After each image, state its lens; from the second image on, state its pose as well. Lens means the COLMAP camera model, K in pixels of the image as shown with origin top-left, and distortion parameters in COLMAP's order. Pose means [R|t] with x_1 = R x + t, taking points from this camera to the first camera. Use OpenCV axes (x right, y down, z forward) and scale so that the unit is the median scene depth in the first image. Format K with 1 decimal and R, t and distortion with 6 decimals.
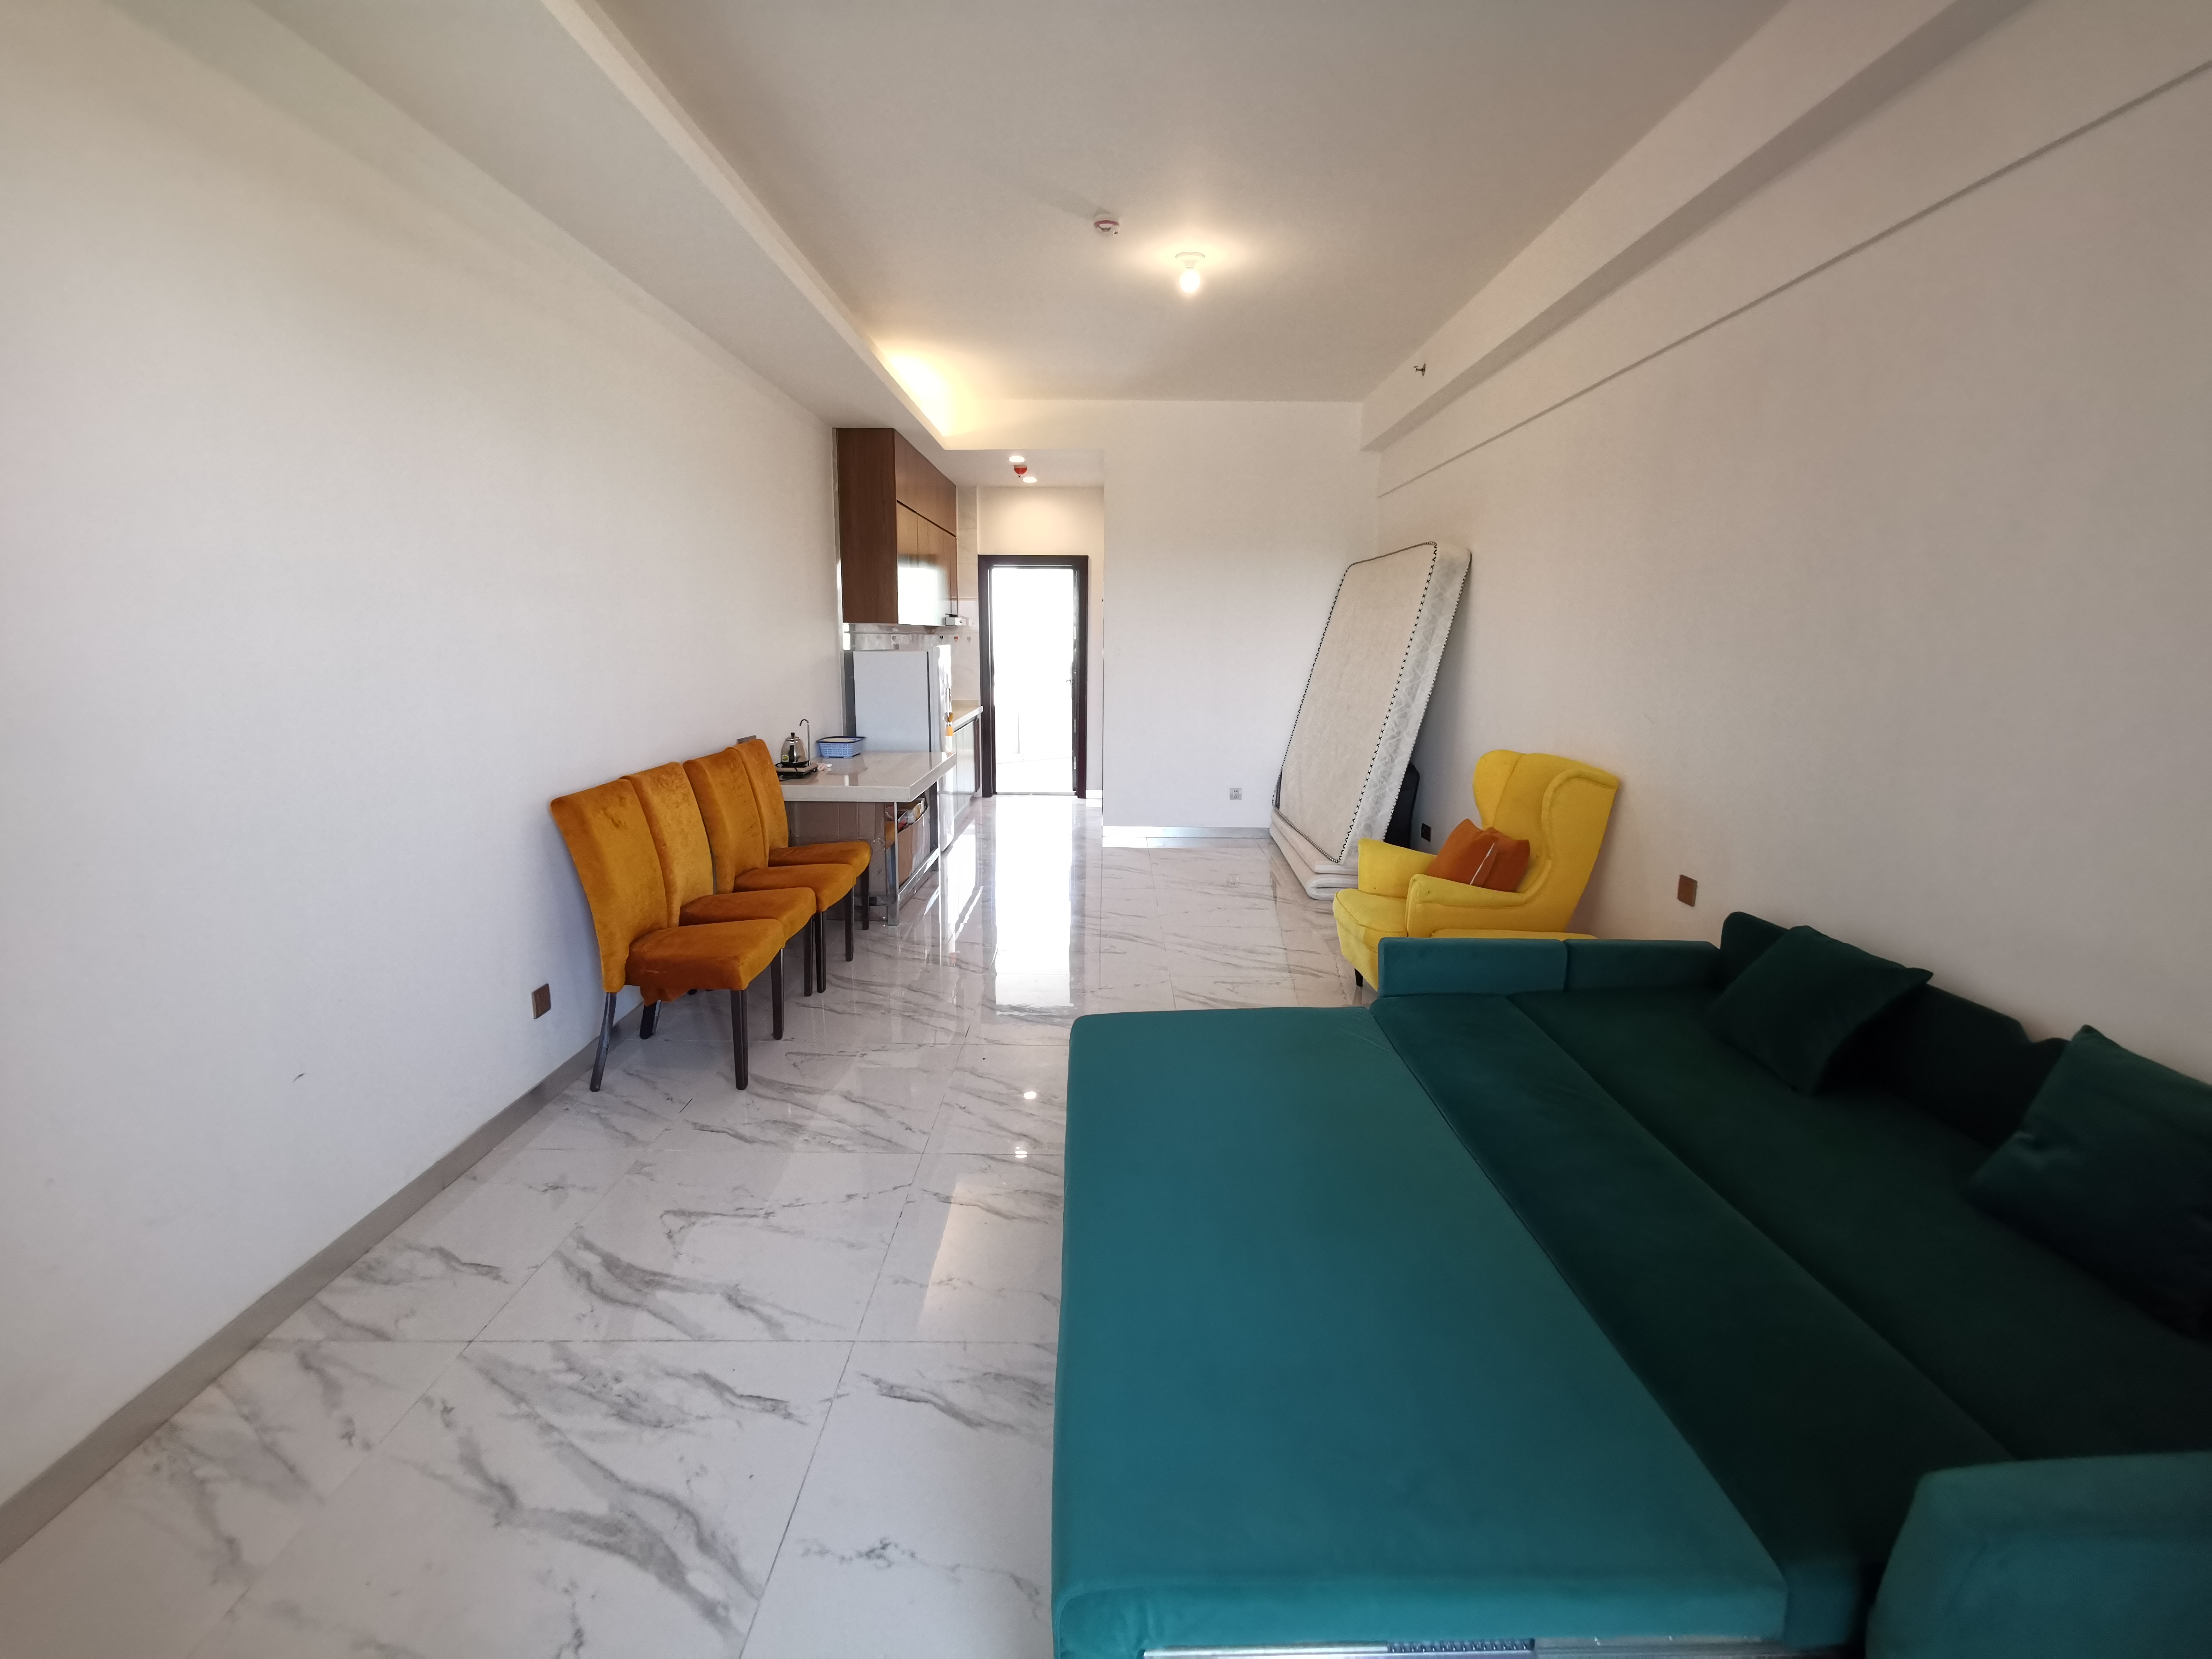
lens RADIAL K [[1025.2, 0, 1107.3], [0, 1025.2, 820.2], [0, 0, 1]] dist [0.000374, -0.000018]
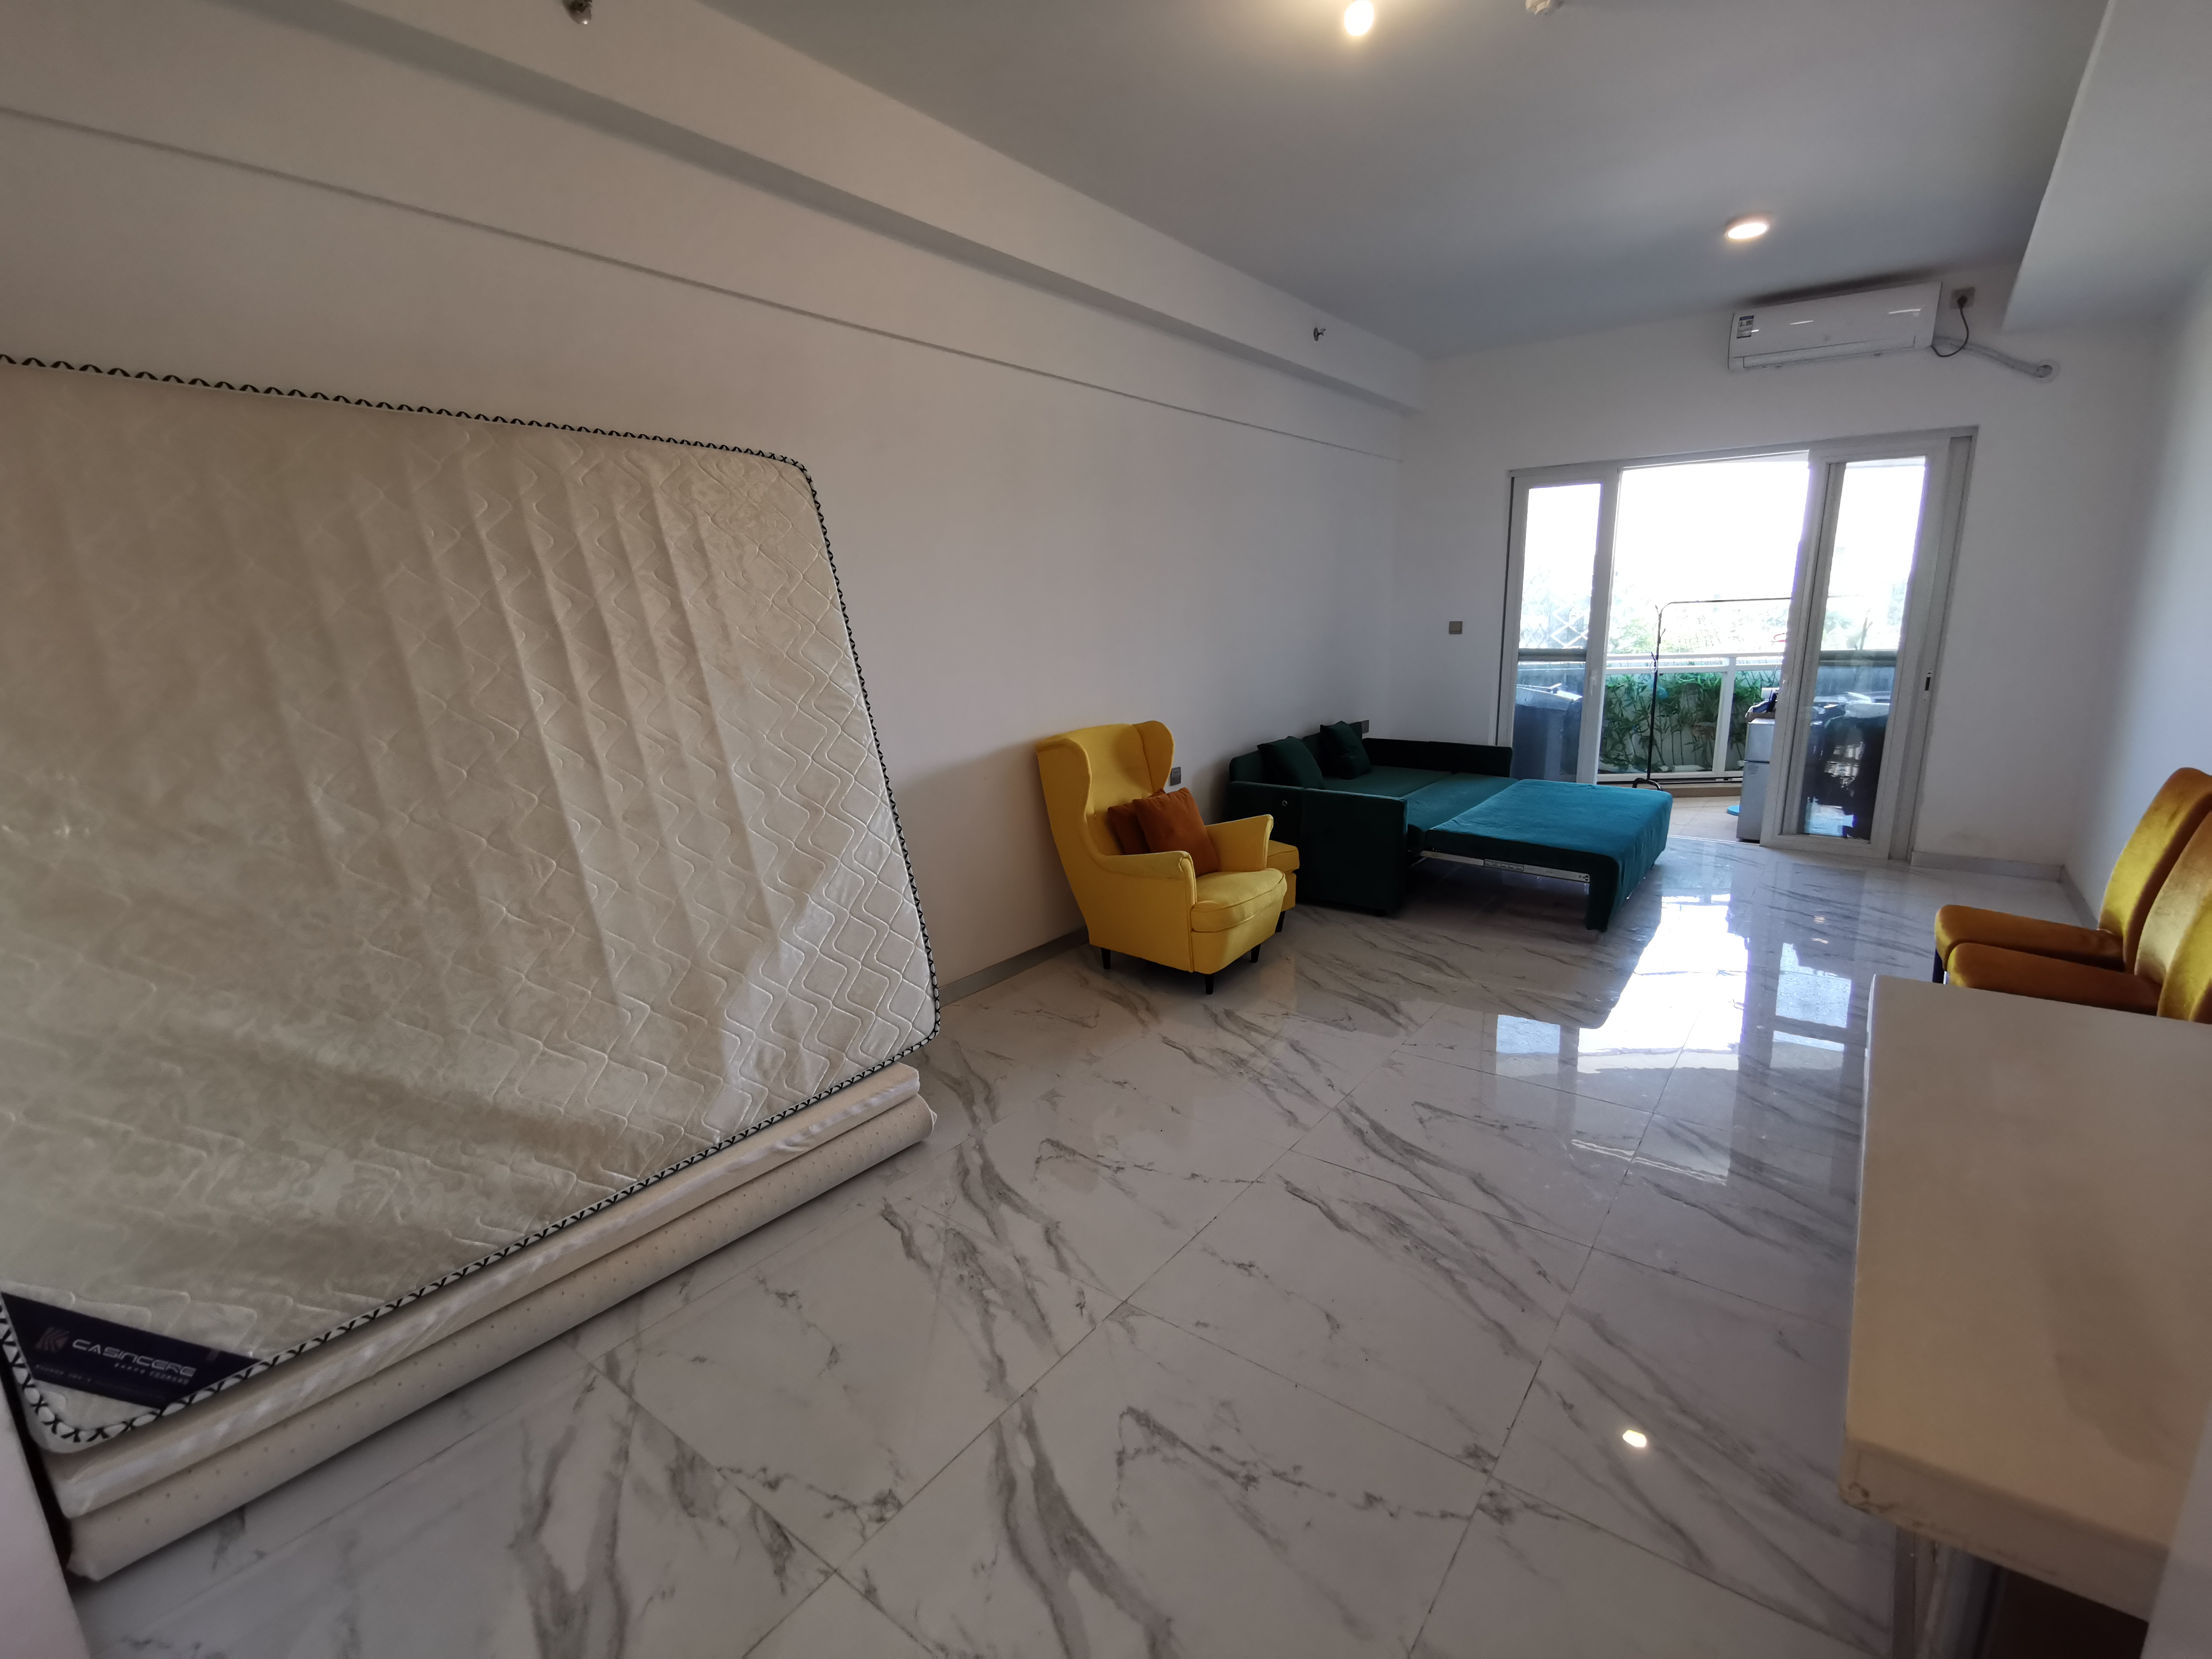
lens RADIAL K [[1015.3, 0, 1106.0], [0, 1015.3, 829.5], [0, 0, 1]] dist [0.003220, 0.000092]
pose [[-0.801085, -0.117218, 0.586960, -0.121439], [0.121085, 0.928624, 0.350706, -0.186897], [-0.586175, 0.352018, -0.729714, 1.005800]]
